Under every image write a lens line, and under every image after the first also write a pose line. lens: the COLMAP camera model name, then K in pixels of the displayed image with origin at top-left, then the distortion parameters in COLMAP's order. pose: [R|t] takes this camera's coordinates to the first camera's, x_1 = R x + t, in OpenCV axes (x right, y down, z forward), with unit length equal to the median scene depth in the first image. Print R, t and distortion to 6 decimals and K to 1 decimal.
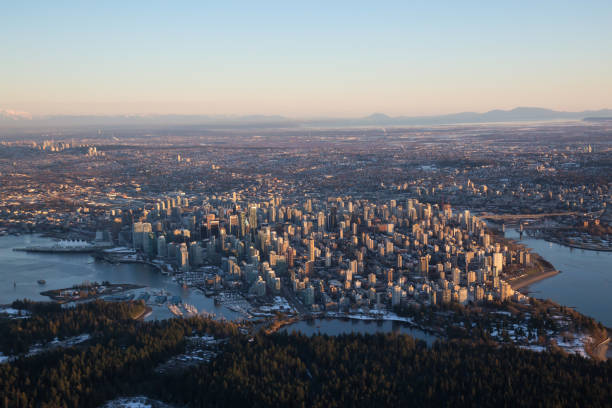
lens RADIAL K [[844.7, 0, 306.0], [0, 844.7, 204.0], [0, 0, 1]] dist [0.109753, 0.016212]
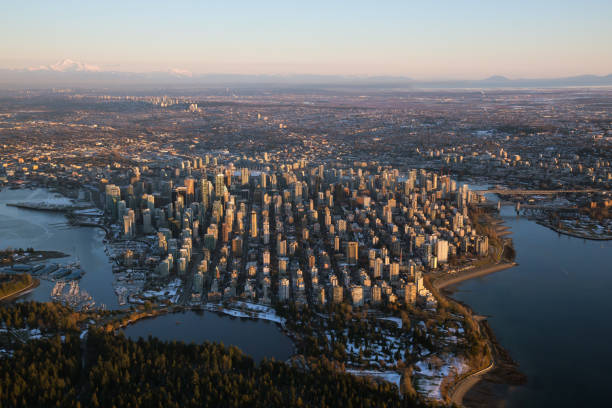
lens RADIAL K [[752.2, 0, 306.0], [0, 752.2, 204.0], [0, 0, 1]] dist [0.089345, 0.045976]
pose [[0.985572, 0.045598, -0.162999, 0.173630], [-0.035117, 0.997161, 0.066613, -0.022769], [0.165573, -0.059928, 0.984375, 0.166708]]
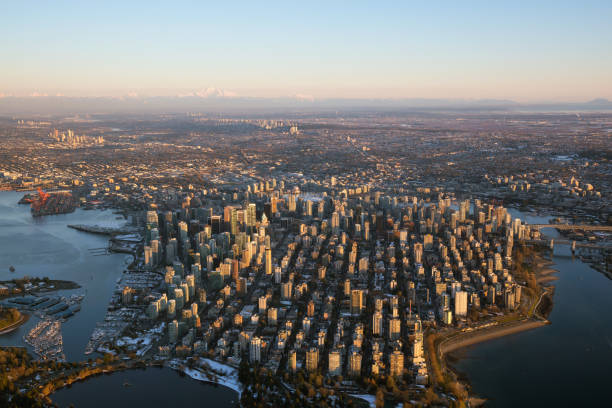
lens RADIAL K [[669.1, 0, 305.0], [0, 669.1, 225.8], [0, 0, 1]] dist [0.043110, 0.025713]
pose [[0.944791, 0.075225, -0.318921, 0.231249], [-0.048544, 0.994684, 0.090811, -0.042171], [0.324057, -0.070316, 0.943421, 0.309010]]
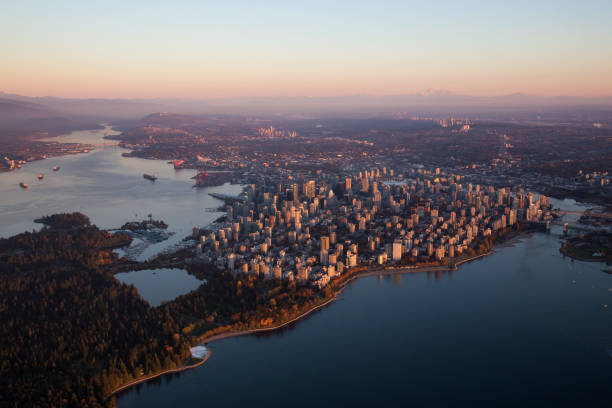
lens RADIAL K [[643.3, 0, 306.0], [0, 643.3, 204.0], [0, 0, 1]] dist [0.039075, 0.018784]
pose [[0.783762, 0.116095, -0.610114, 0.517025], [-0.078522, 0.993013, 0.088085, -0.044569], [0.616078, -0.021130, 0.787402, 0.231573]]
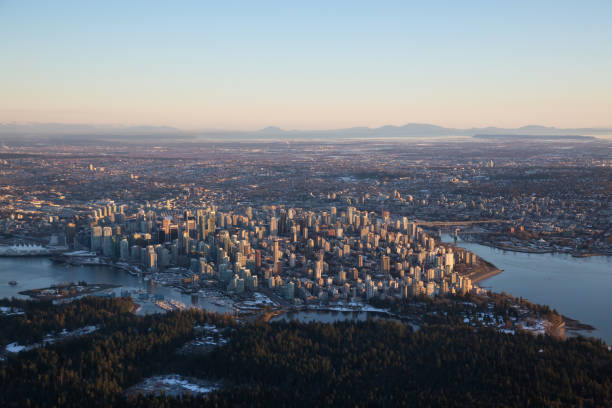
lens RADIAL K [[860.9, 0, 306.0], [0, 860.9, 204.0], [0, 0, 1]] dist [0.133859, 0.024112]
pose [[0.991613, 0.006343, 0.129089, -0.083976], [-0.004168, 0.999845, -0.017112, 0.011461], [-0.129177, 0.016430, 0.991485, -0.068862]]
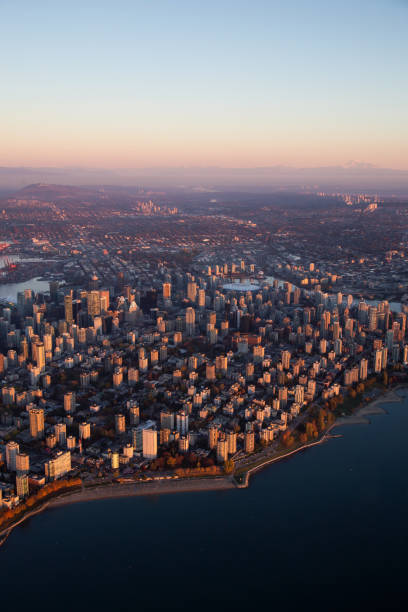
lens RADIAL K [[666.4, 0, 204.0], [0, 666.4, 306.0], [0, 0, 1]] dist [0.008588, 0.044198]
pose [[0.765944, 0.155820, -0.623739, 0.443859], [-0.095368, 0.986988, 0.129455, -0.078129], [0.635795, -0.039671, 0.770838, 0.541518]]
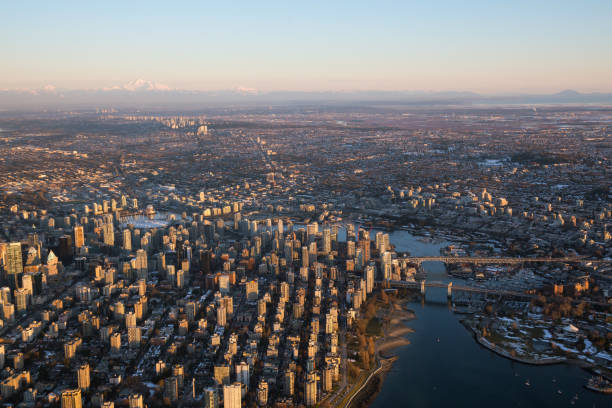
lens RADIAL K [[752.2, 0, 306.0], [0, 752.2, 204.0], [0, 0, 1]] dist [0.089345, 0.045976]
pose [[0.965971, 0.045808, -0.254563, 0.315357], [-0.034444, 0.998208, 0.048923, -0.064492], [0.256348, -0.038490, 0.965818, 0.461963]]
